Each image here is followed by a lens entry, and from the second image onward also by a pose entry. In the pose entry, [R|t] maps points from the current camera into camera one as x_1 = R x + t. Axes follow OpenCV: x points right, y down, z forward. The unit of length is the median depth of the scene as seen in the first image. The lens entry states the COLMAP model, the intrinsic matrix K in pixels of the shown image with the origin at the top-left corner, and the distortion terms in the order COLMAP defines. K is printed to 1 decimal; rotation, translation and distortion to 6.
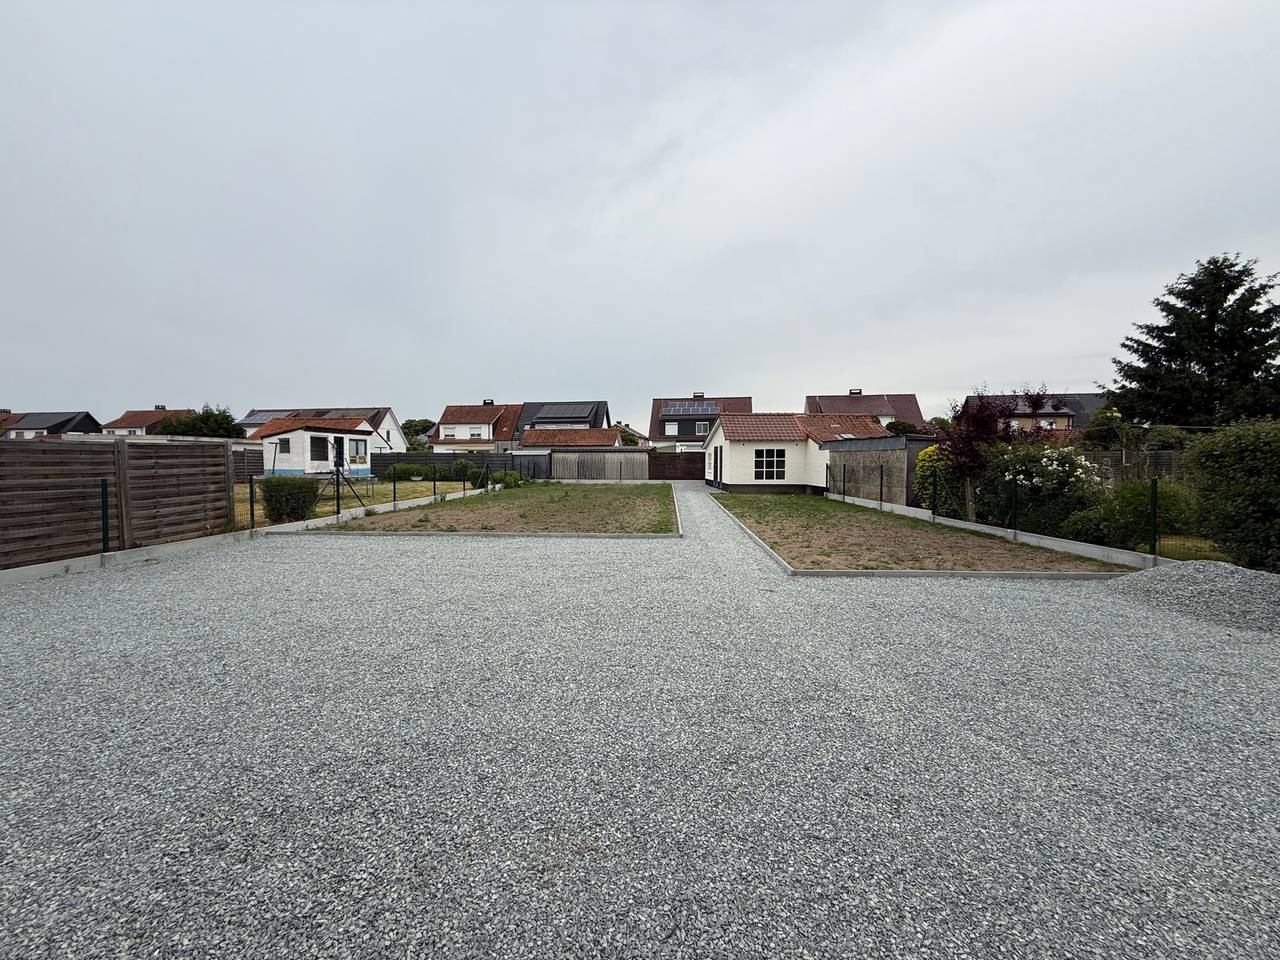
lens RADIAL K [[508.8, 0, 635.6], [0, 508.8, 480.1], [0, 0, 1]] dist [-0.000202, 0.000230]
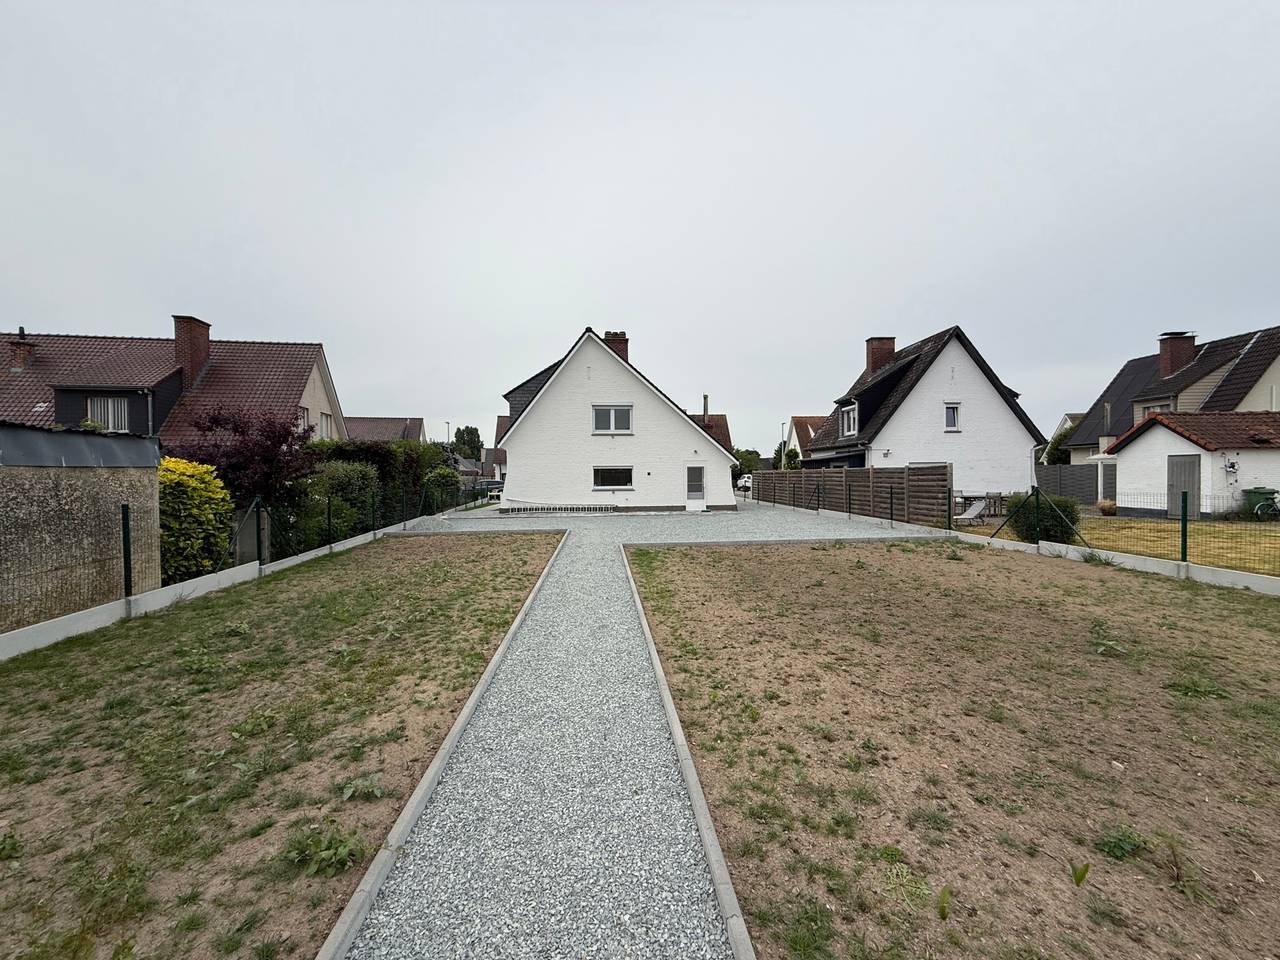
lens RADIAL K [[508.8, 0, 635.6], [0, 508.8, 480.1], [0, 0, 1]] dist [-0.000202, 0.000230]
pose [[-0.991724, 0.012969, -0.127728, 0.074592], [0.005999, 0.998479, 0.054804, -0.039112], [0.128244, 0.053584, -0.990294, 0.793630]]
